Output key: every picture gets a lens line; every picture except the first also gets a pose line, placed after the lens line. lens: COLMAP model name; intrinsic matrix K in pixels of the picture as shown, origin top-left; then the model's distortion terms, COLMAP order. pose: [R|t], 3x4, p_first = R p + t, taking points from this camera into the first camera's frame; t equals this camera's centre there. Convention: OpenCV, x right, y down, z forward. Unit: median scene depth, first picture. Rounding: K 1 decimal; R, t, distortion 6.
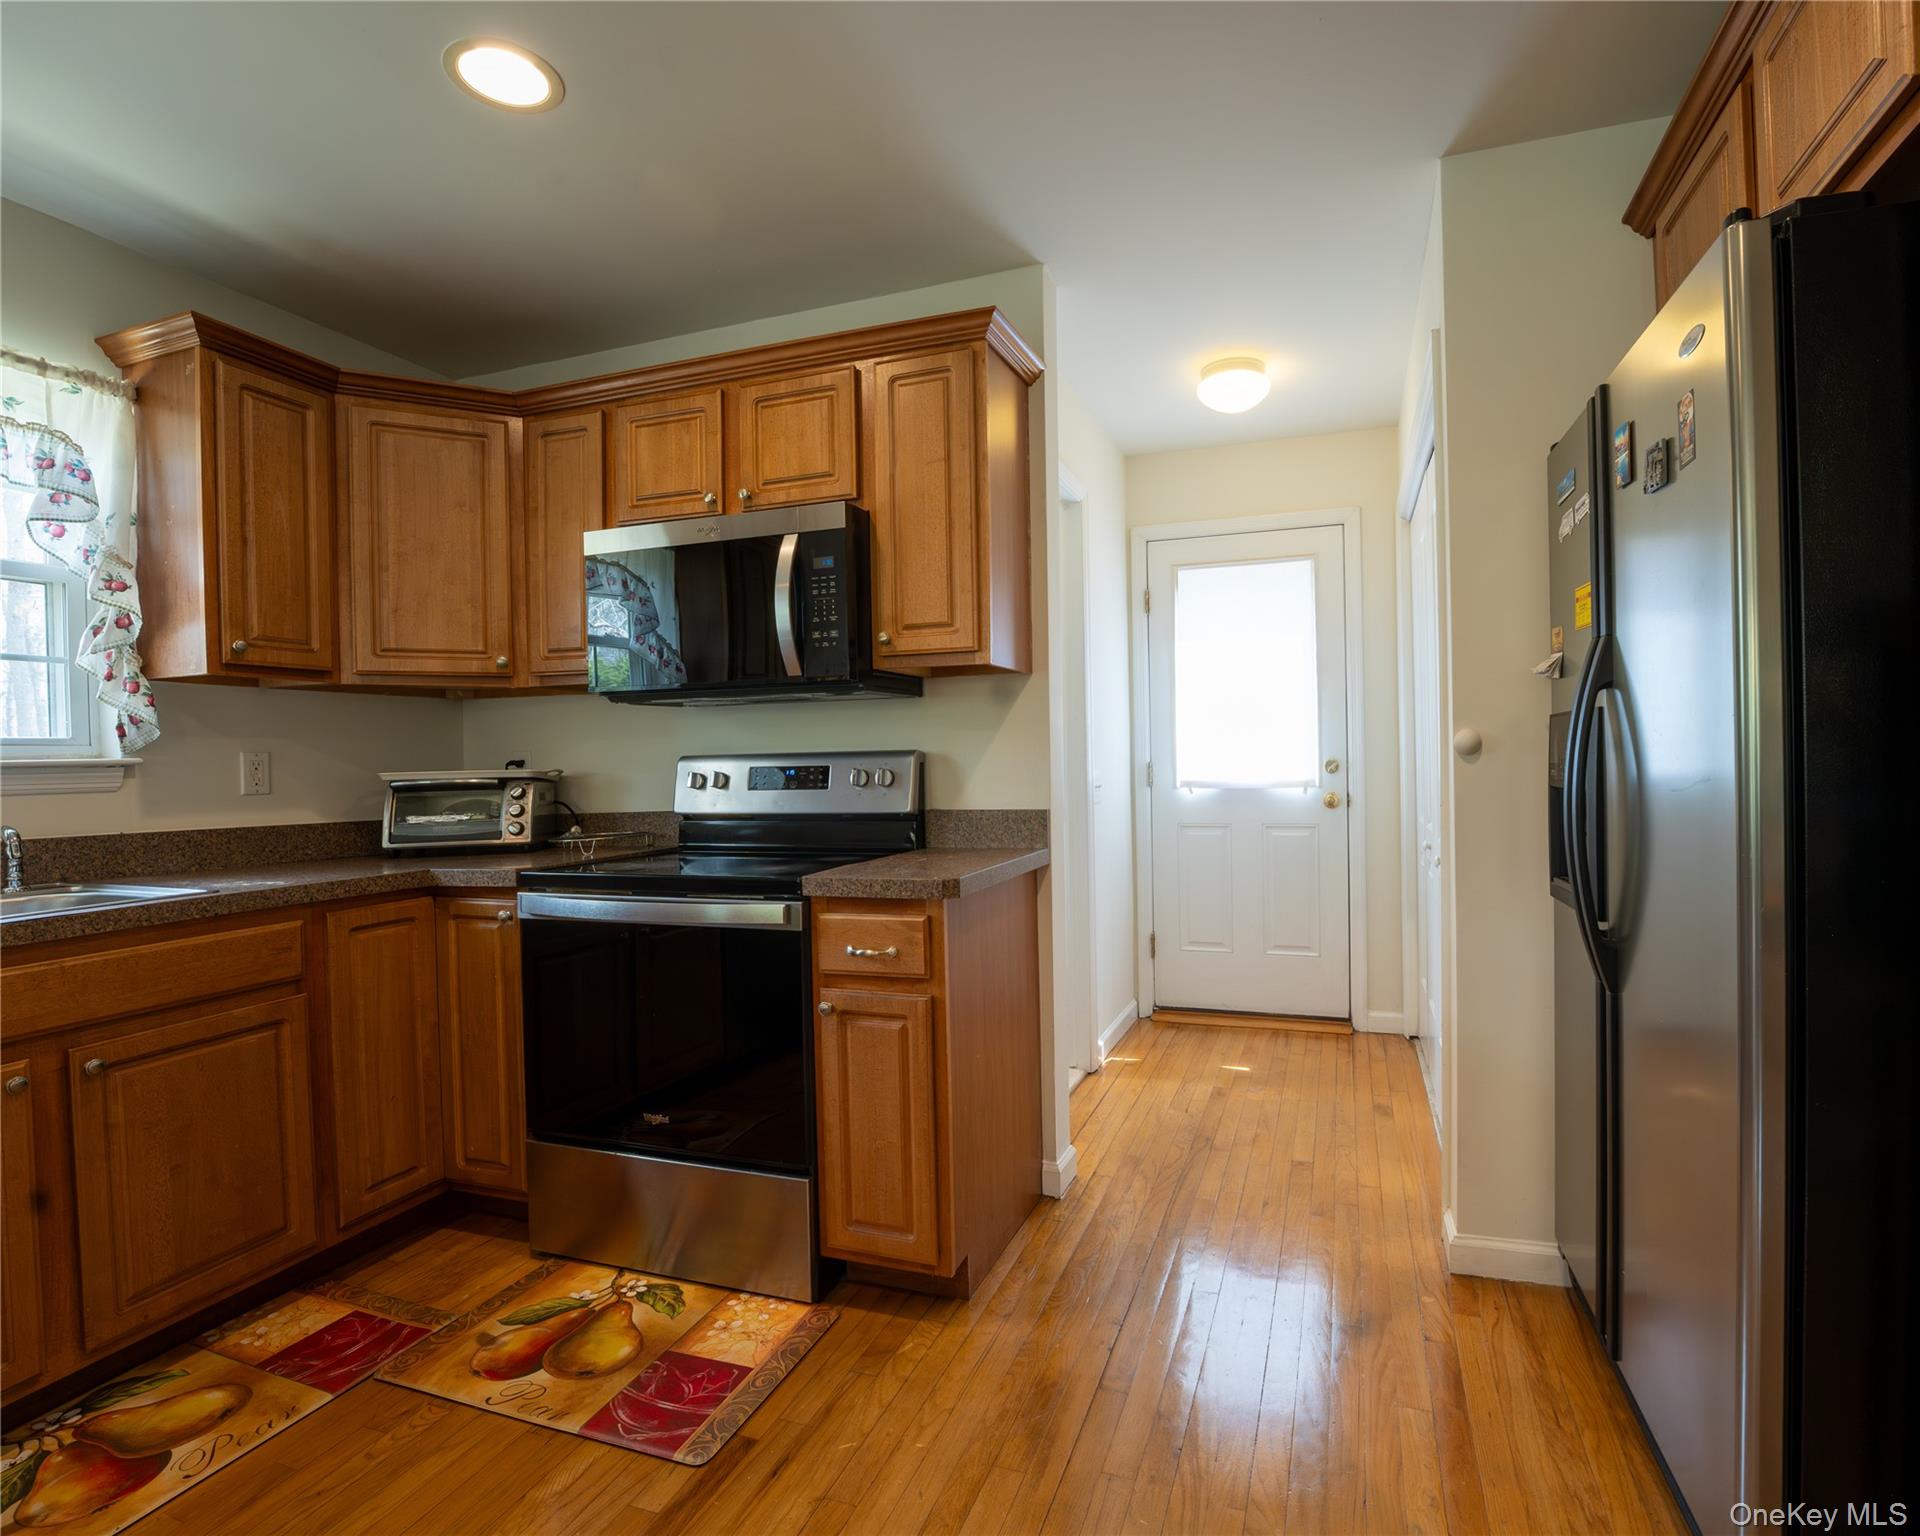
lens RADIAL K [[876.1, 0, 960.9], [0, 876.1, 771.5], [0, 0, 1]] dist [-0.029984, 0.005187]
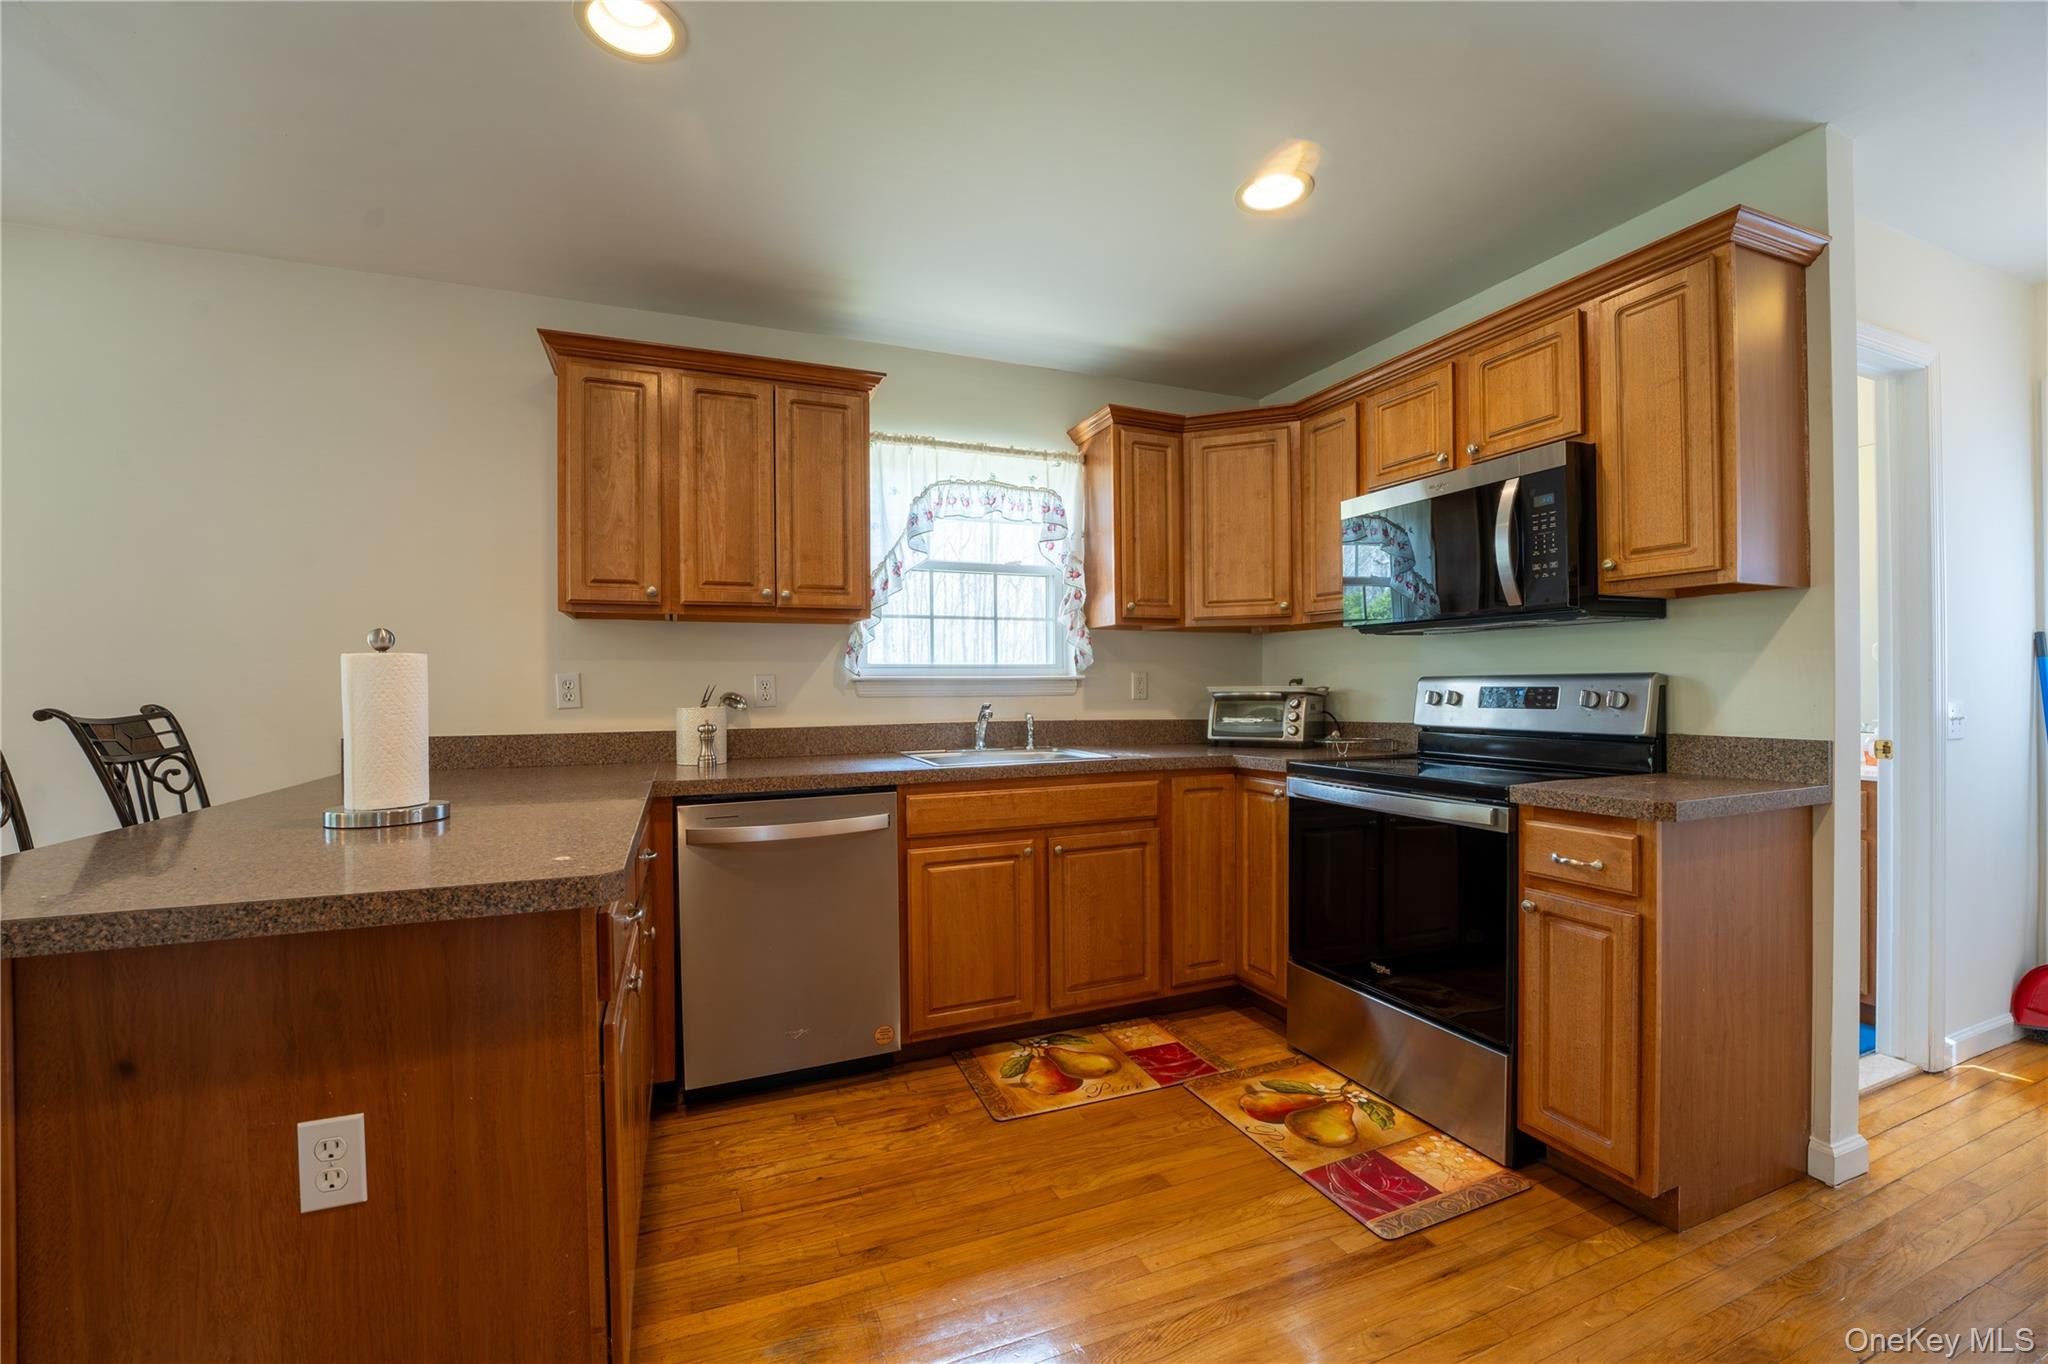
lens RADIAL K [[845.7, 0, 1024.0], [0, 845.7, 682.0], [0, 0, 1]] dist [-0.000244, -0.000040]
pose [[0.654990, 0.011906, -0.755543, 0.219935], [-0.016730, 0.999859, 0.001253, -0.003380], [0.755452, 0.011820, 0.655097, -0.178559]]
